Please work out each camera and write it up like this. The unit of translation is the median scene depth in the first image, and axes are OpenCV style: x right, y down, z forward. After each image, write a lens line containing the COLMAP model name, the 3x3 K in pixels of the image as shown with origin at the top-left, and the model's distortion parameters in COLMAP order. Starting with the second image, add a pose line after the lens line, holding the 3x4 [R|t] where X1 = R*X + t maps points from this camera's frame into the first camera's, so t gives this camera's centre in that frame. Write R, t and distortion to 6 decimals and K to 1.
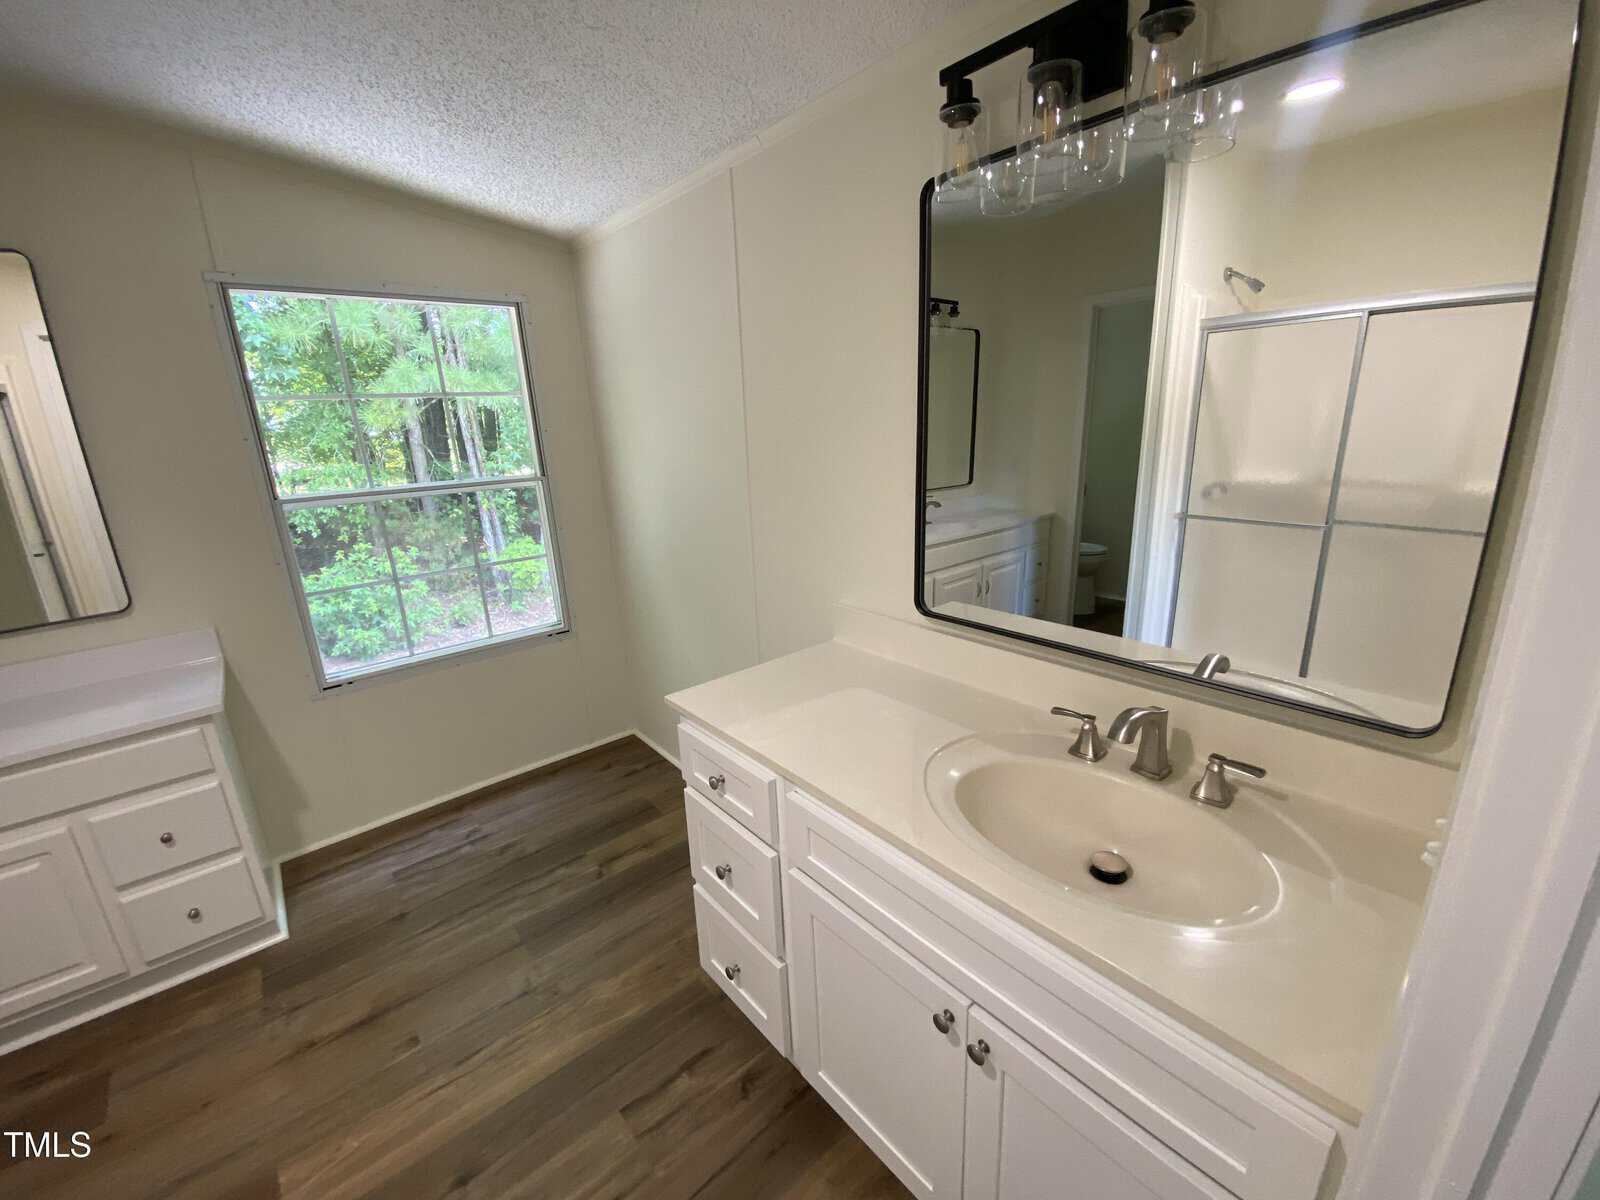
lens RADIAL K [[651.0, 0, 798.2], [0, 651.0, 599.0], [0, 0, 1]] dist [0.012928, -0.016360]
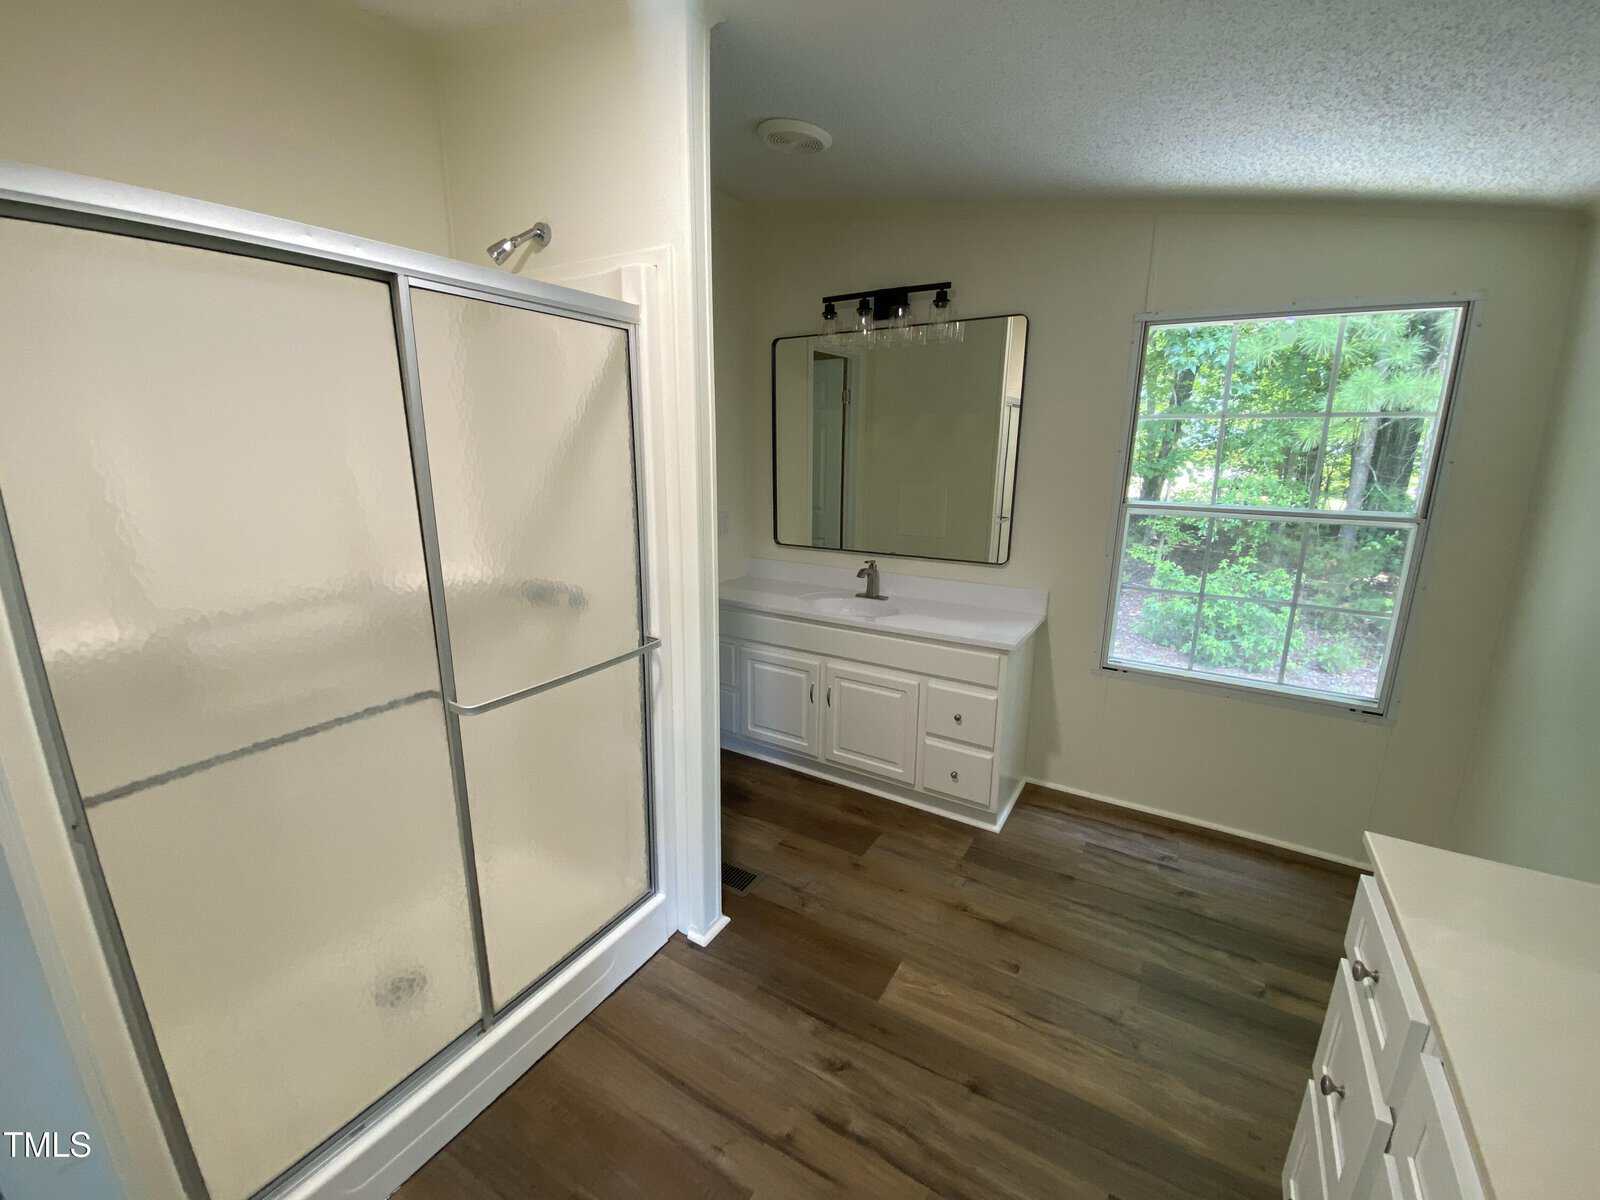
lens RADIAL K [[651.0, 0, 798.2], [0, 651.0, 599.0], [0, 0, 1]] dist [0.012928, -0.016360]
pose [[0.309065, 0.266654, -0.912893, 0.133244], [-0.280239, 0.942805, 0.180515, -0.034448], [0.908815, 0.200037, 0.366115, 0.062869]]
